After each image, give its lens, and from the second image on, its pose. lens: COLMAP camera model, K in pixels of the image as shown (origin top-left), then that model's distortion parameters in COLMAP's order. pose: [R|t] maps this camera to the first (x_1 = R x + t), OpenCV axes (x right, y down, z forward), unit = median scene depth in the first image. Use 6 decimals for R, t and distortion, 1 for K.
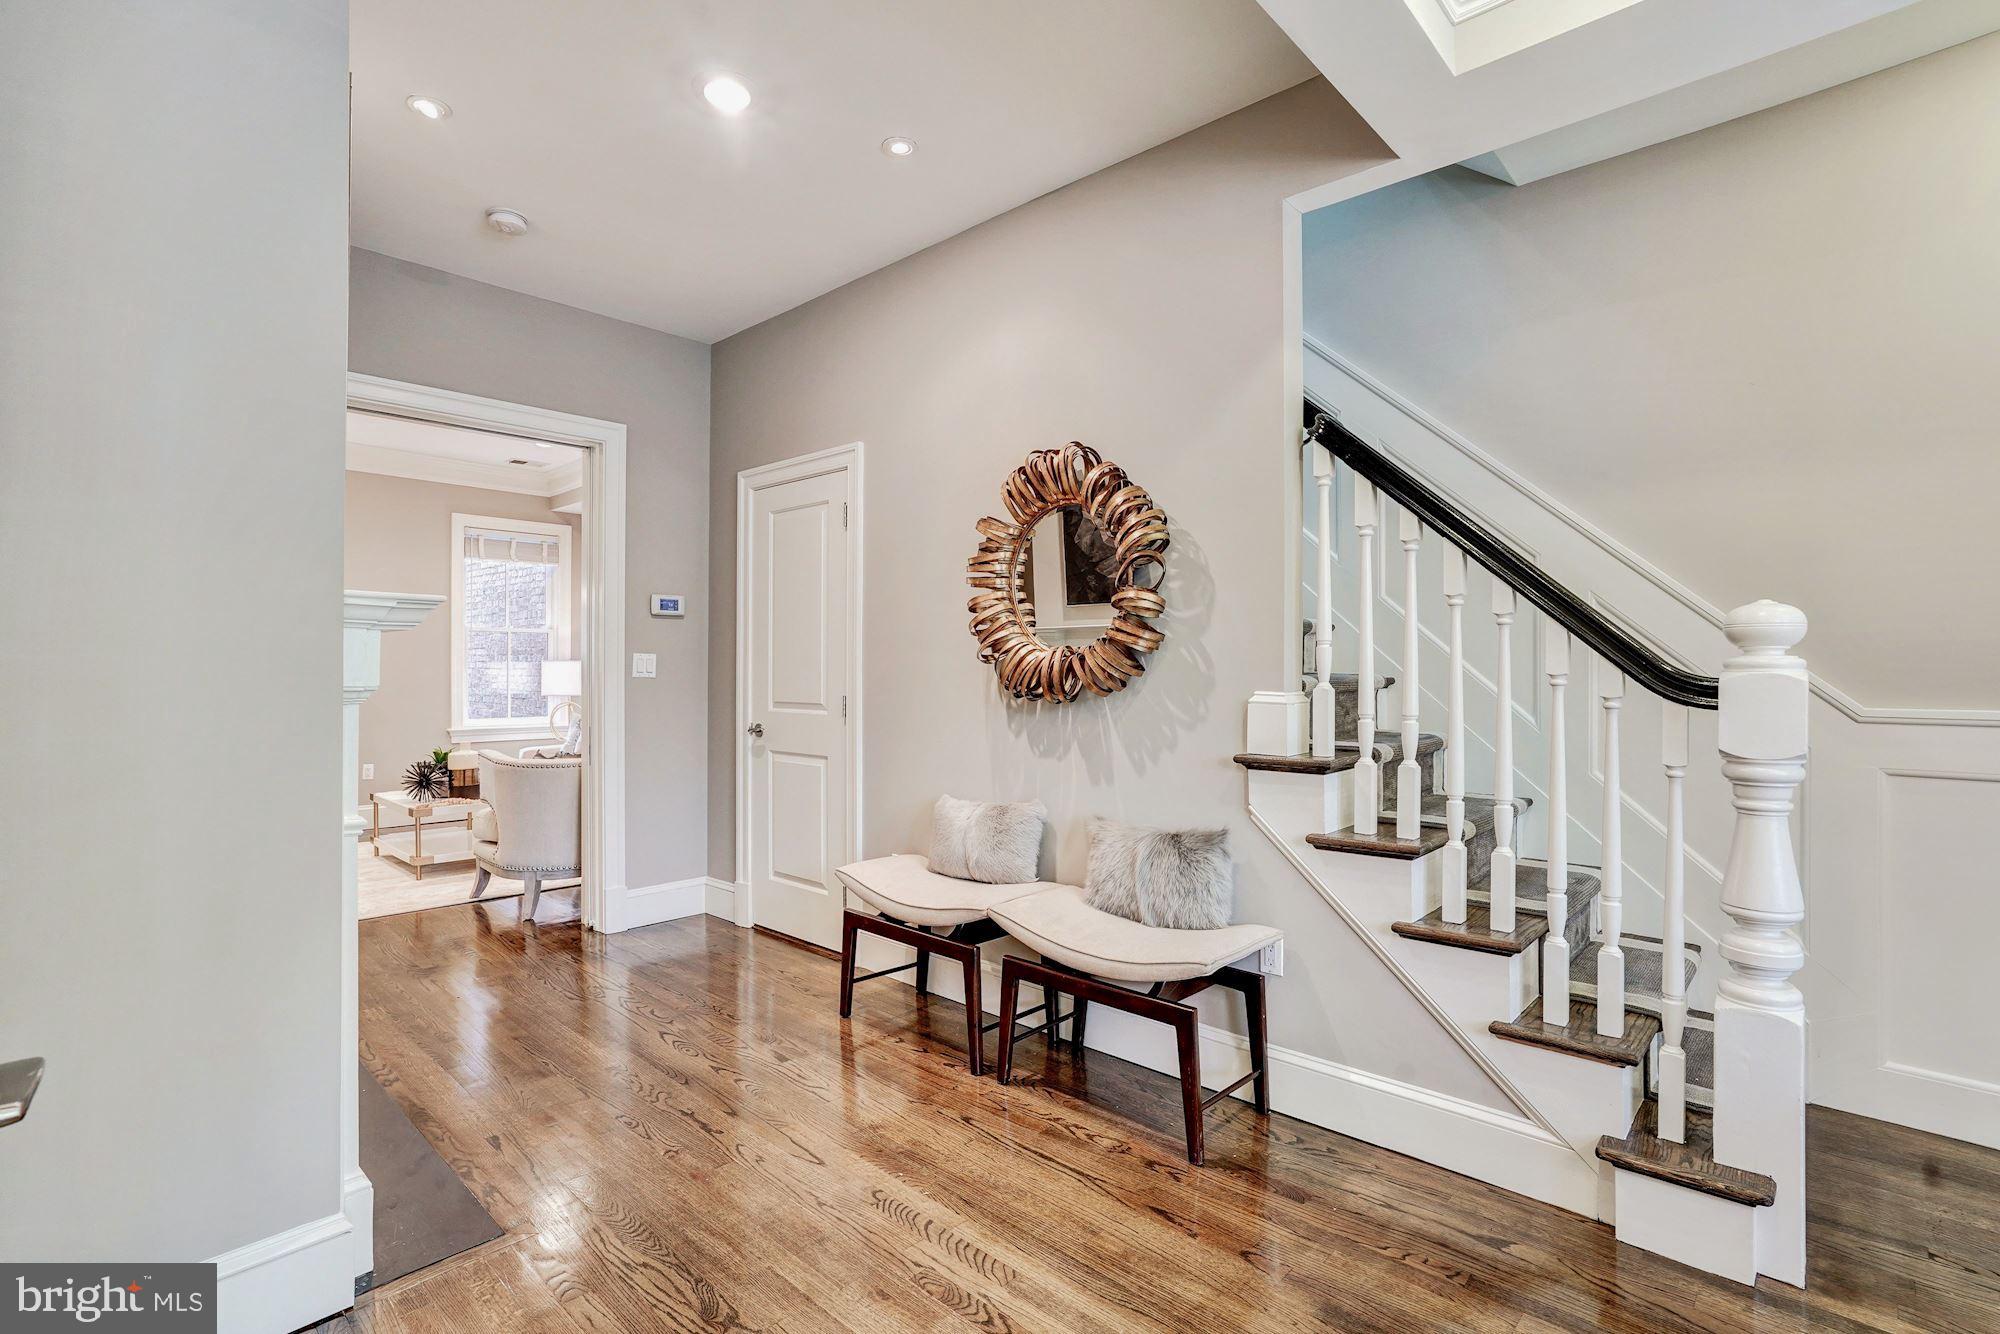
lens RADIAL K [[921.5, 0, 1012.4], [0, 921.5, 659.5], [0, 0, 1]] dist [-0.035274, 0.010895]
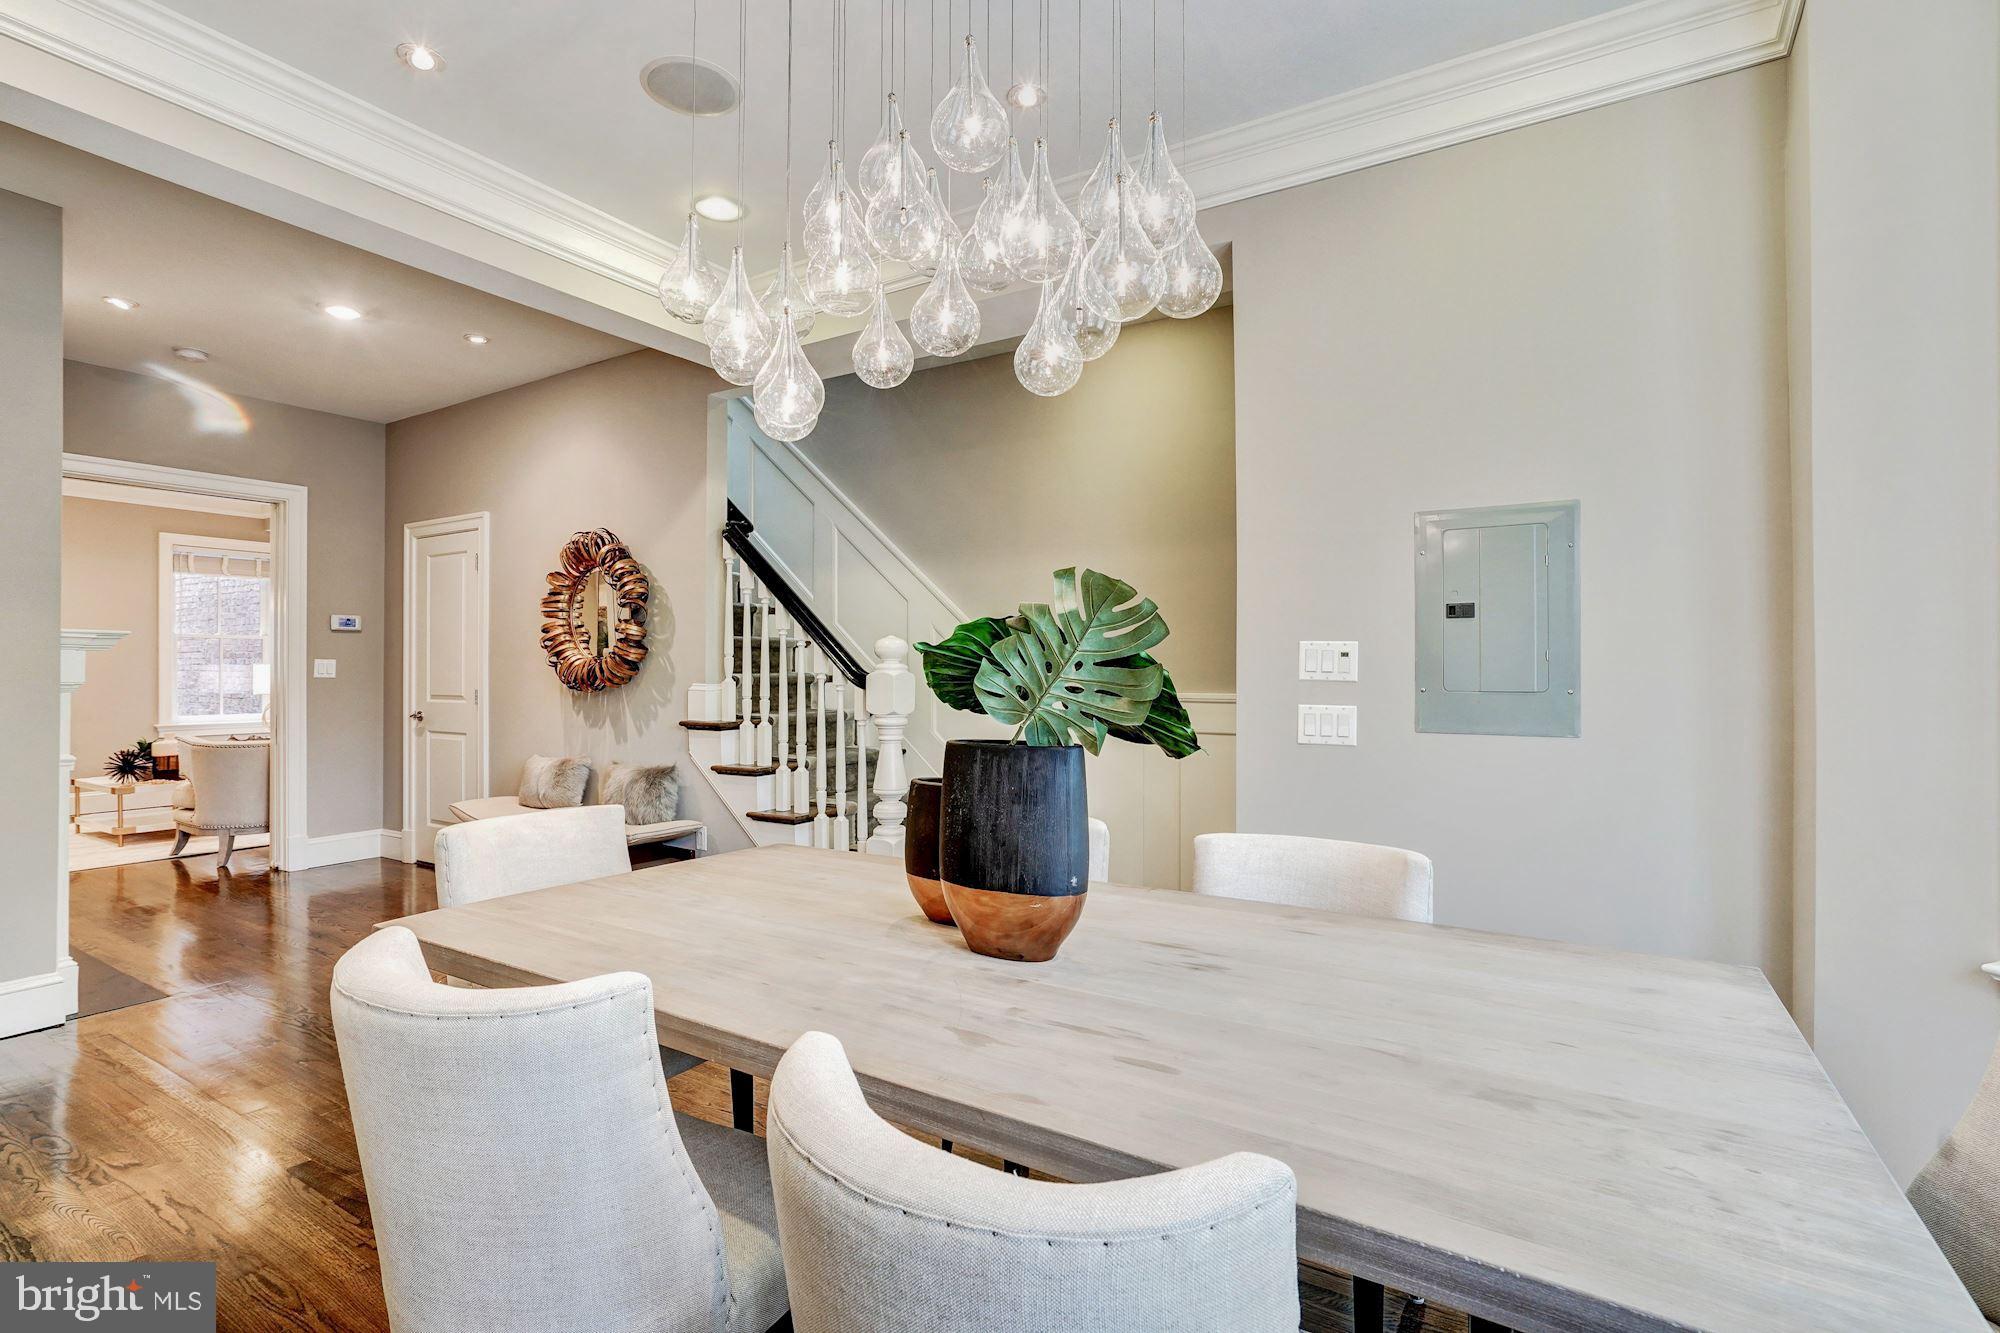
lens RADIAL K [[921.5, 0, 1062.3], [0, 921.5, 657.4], [0, 0, 1]] dist [-0.035274, 0.010895]
pose [[0.975184, -0.000618, 0.221394, 0.352783], [0.000985, 0.999998, -0.001548, -0.006619], [-0.221393, 0.001728, 0.975183, -0.513816]]
